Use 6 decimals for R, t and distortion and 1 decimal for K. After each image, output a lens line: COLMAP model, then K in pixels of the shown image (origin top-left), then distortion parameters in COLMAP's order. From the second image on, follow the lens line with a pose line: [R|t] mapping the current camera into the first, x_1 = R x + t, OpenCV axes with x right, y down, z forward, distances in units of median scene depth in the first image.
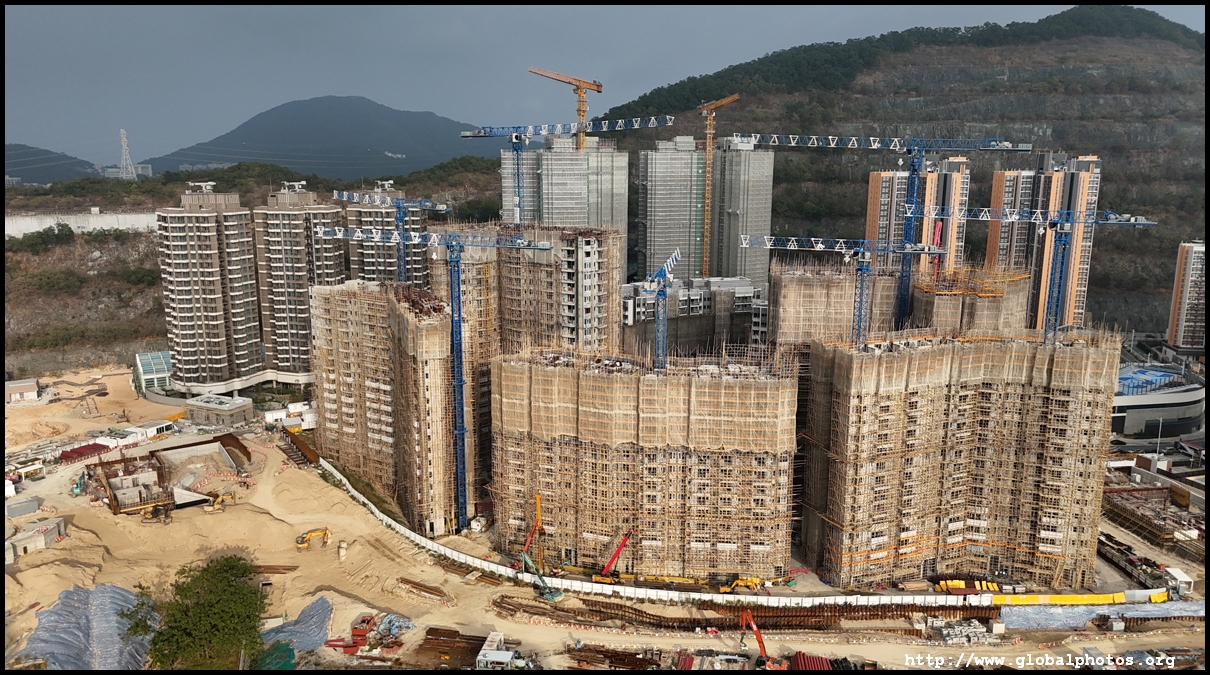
lens RADIAL K [[892.9, 0, 601.4], [0, 892.9, 335.9], [0, 0, 1]] dist [0.090375, -0.086801]
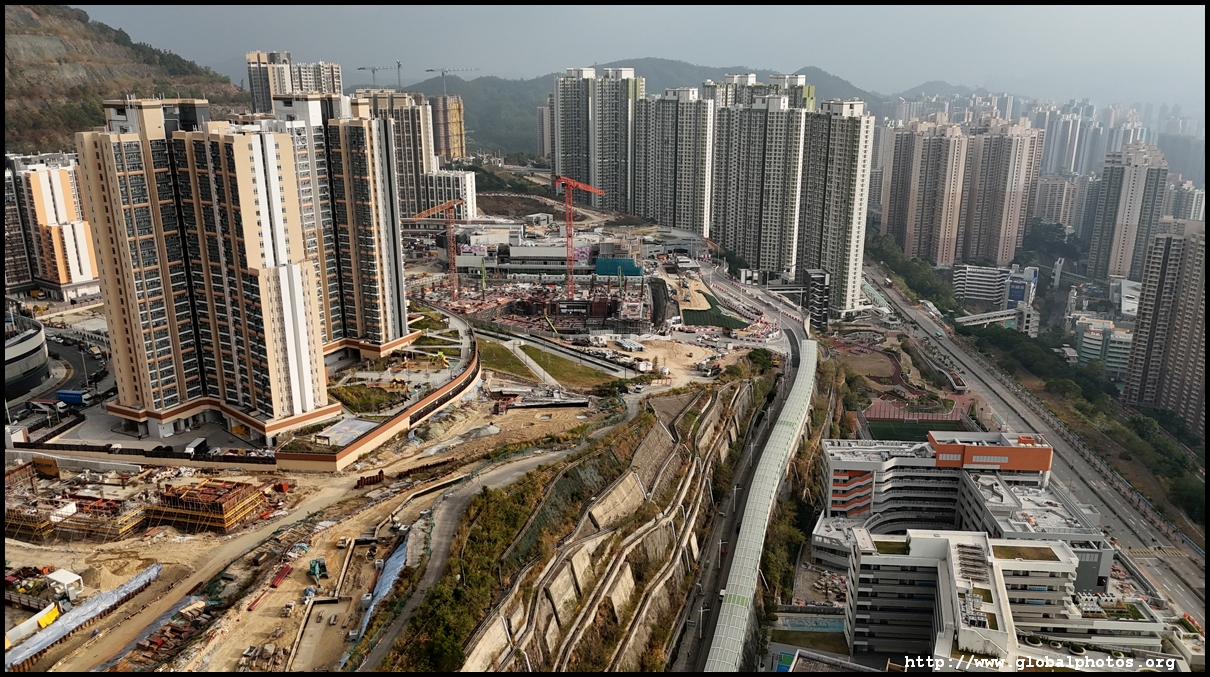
lens RADIAL K [[901.8, 0, 605.5], [0, 901.8, 337.9], [0, 0, 1]] dist [0.085675, -0.083775]
pose [[0.409417, -0.262936, 0.873637, 0.120126], [0.183800, 0.961709, 0.203307, -0.027186], [-0.893641, 0.077337, 0.442068, 0.125063]]
